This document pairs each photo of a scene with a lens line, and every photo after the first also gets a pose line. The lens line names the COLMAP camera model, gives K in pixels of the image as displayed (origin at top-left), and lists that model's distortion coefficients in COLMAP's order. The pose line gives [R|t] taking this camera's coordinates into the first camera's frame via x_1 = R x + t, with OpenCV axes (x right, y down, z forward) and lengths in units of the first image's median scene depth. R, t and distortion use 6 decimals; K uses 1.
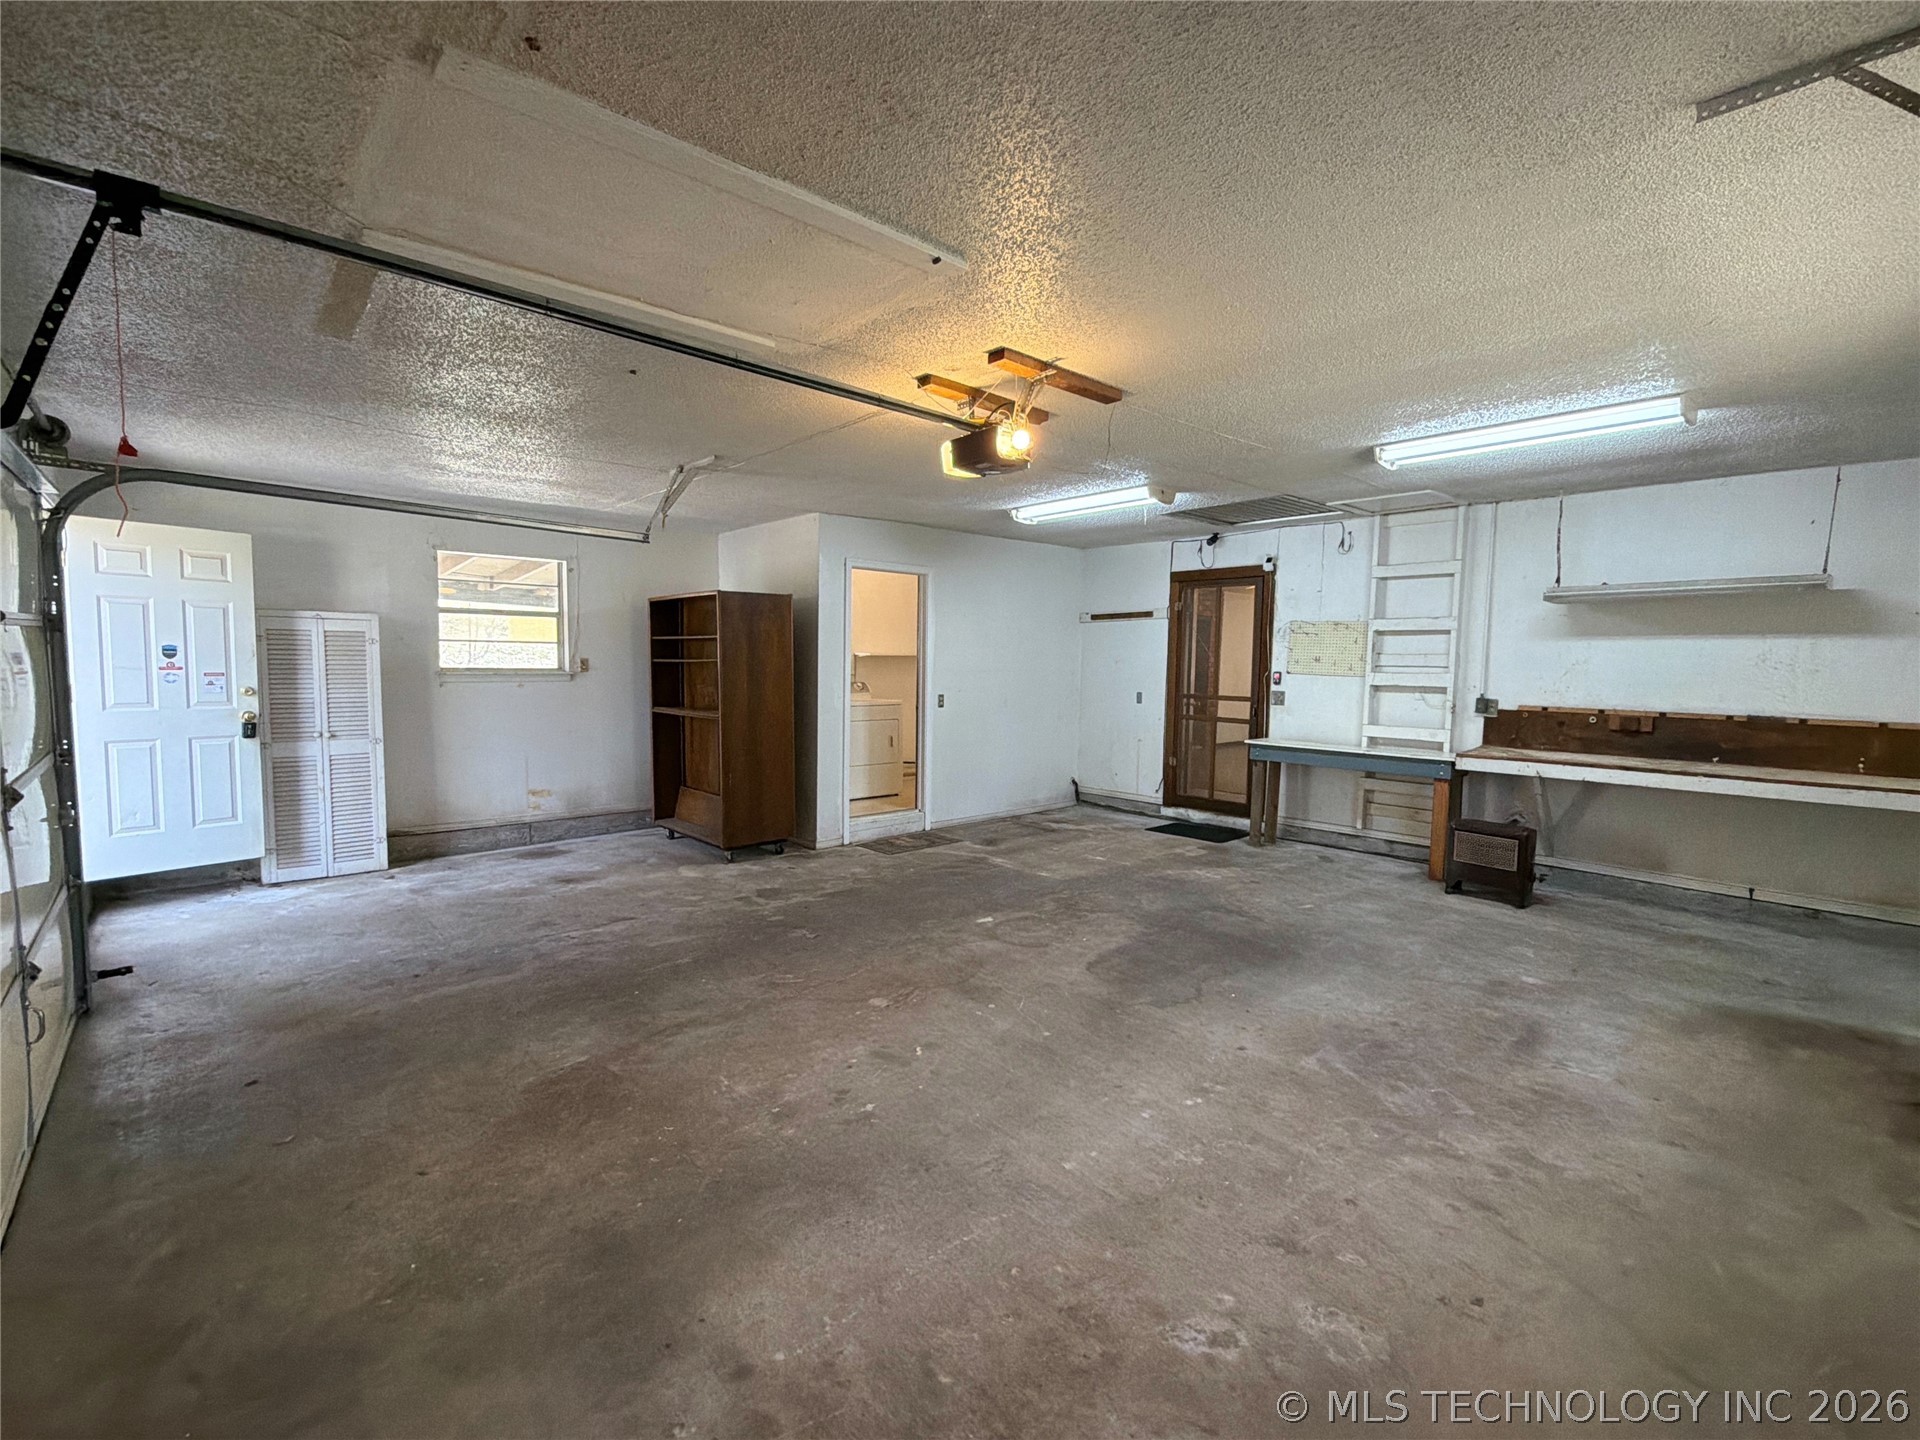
lens RADIAL K [[849.5, 0, 960.5], [0, 849.5, 720.5], [0, 0, 1]] dist [0.001527, -0.000206]
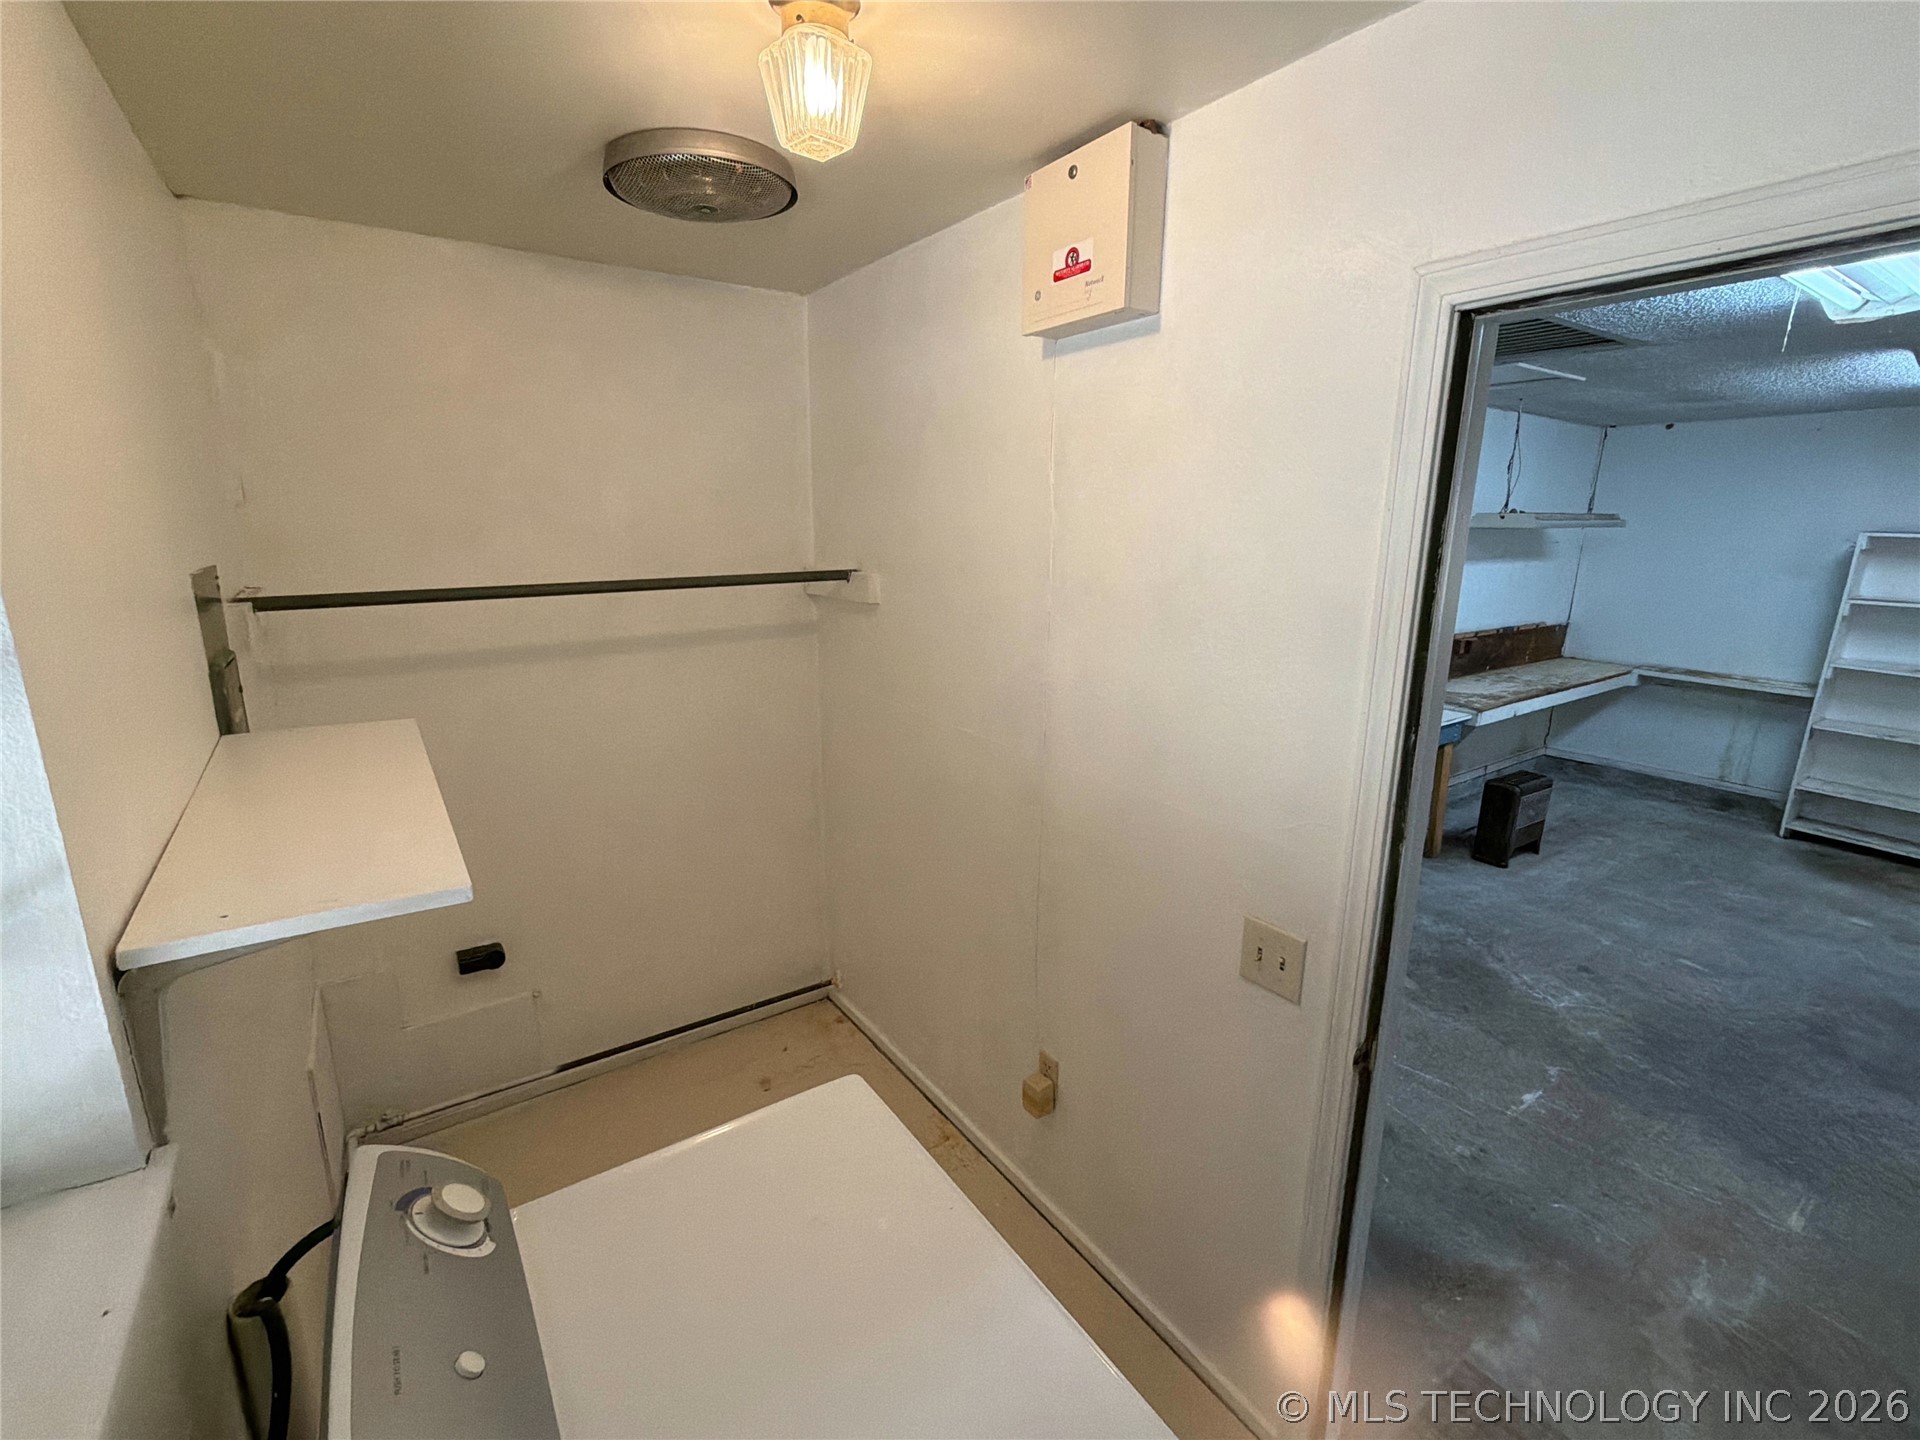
lens RADIAL K [[849.5, 0, 956.8], [0, 849.5, 722.1], [0, 0, 1]] dist [0.001527, -0.000206]
pose [[0.128125, -0.242730, 0.961596, -0.422703], [0.066855, 0.969495, 0.235816, -0.256250], [-0.989502, 0.034074, 0.140444, 1.954294]]
